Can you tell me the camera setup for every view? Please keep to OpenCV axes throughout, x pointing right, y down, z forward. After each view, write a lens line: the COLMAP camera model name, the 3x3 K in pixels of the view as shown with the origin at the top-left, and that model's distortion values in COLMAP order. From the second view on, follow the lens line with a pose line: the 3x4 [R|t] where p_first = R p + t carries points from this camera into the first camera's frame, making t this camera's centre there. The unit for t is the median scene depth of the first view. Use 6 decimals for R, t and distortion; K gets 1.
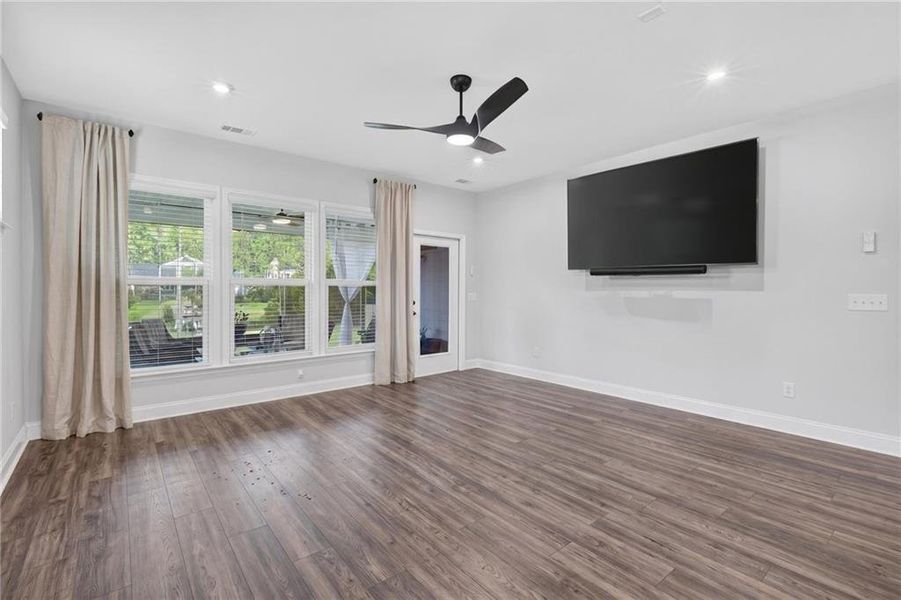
lens RADIAL K [[429.3, 0, 447.9], [0, 429.3, 288.3], [0, 0, 1]] dist [-0.000154, -0.000298]
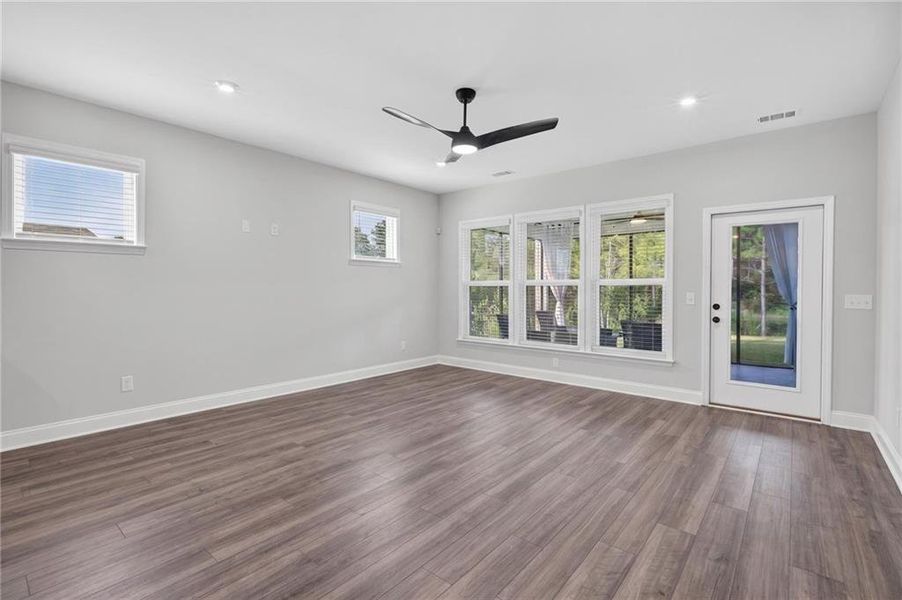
lens RADIAL K [[415.3, 0, 454.0], [0, 415.3, 288.0], [0, 0, 1]] dist [0.000417, 0.000122]
pose [[0.207159, -0.006369, -0.978287, 0.545988], [0.003362, 0.999978, -0.005798, 0.004337], [0.978301, -0.002088, 0.207176, 0.405484]]
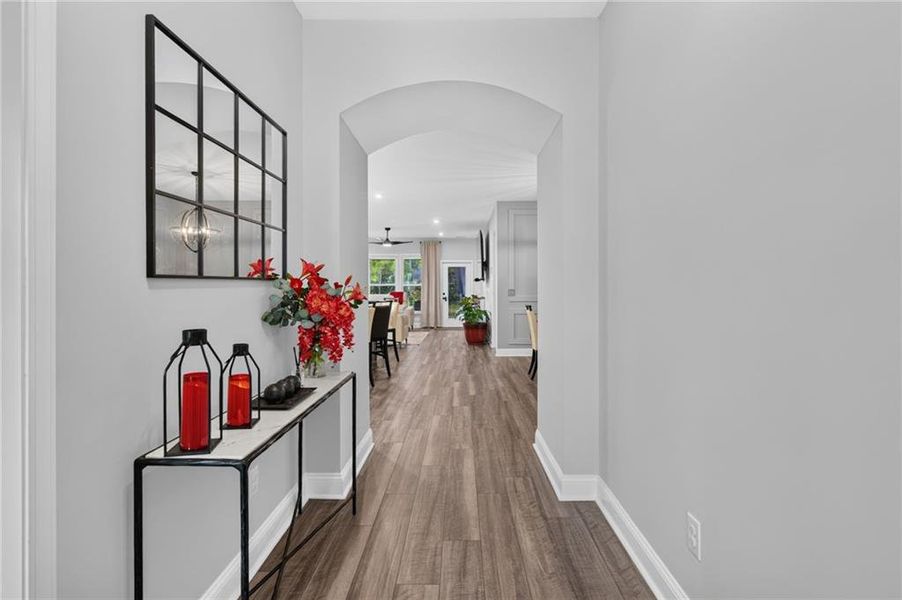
lens RADIAL K [[415.3, 0, 454.0], [0, 415.3, 288.0], [0, 0, 1]] dist [0.000417, 0.000122]
pose [[0.772801, 0.002574, -0.634643, 1.371037], [-0.000005, 0.999992, 0.004051, -0.002223], [0.634648, -0.003127, 0.772795, -0.663069]]
